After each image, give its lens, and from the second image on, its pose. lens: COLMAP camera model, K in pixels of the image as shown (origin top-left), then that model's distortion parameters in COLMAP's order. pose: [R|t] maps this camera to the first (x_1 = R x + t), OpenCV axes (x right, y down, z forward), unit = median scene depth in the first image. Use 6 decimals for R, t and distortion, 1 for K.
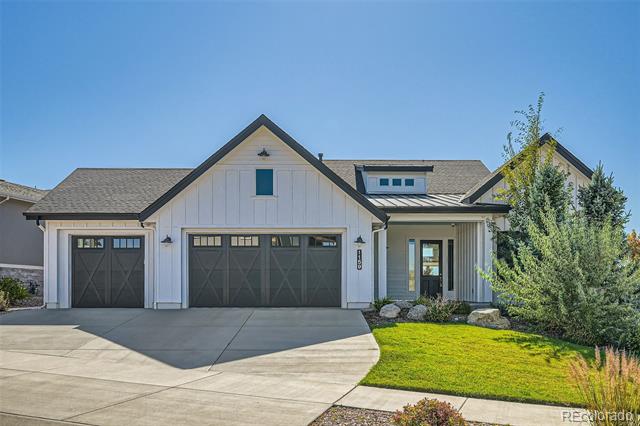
lens RADIAL K [[540.1, 0, 320.0], [0, 540.1, 213.0], [0, 0, 1]] dist [-0.004639, -0.001088]
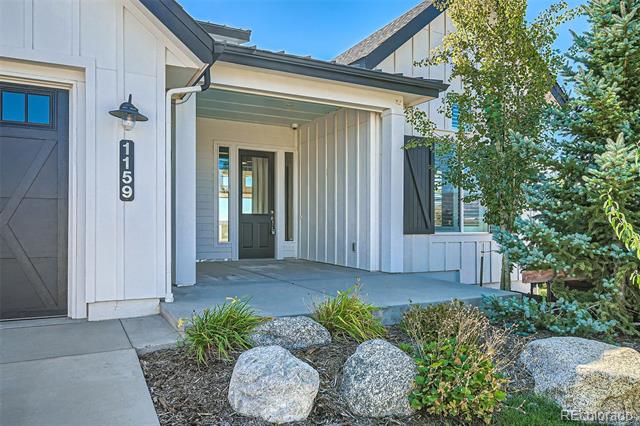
lens RADIAL K [[471.1, 0, 320.0], [0, 471.1, 213.0], [0, 0, 1]] dist [-0.065593, -0.000810]
pose [[0.878086, -0.001339, 0.478502, 0.038345], [-0.056057, 0.992822, 0.105647, 0.069884], [-0.475209, -0.119590, 0.871708, 0.648014]]
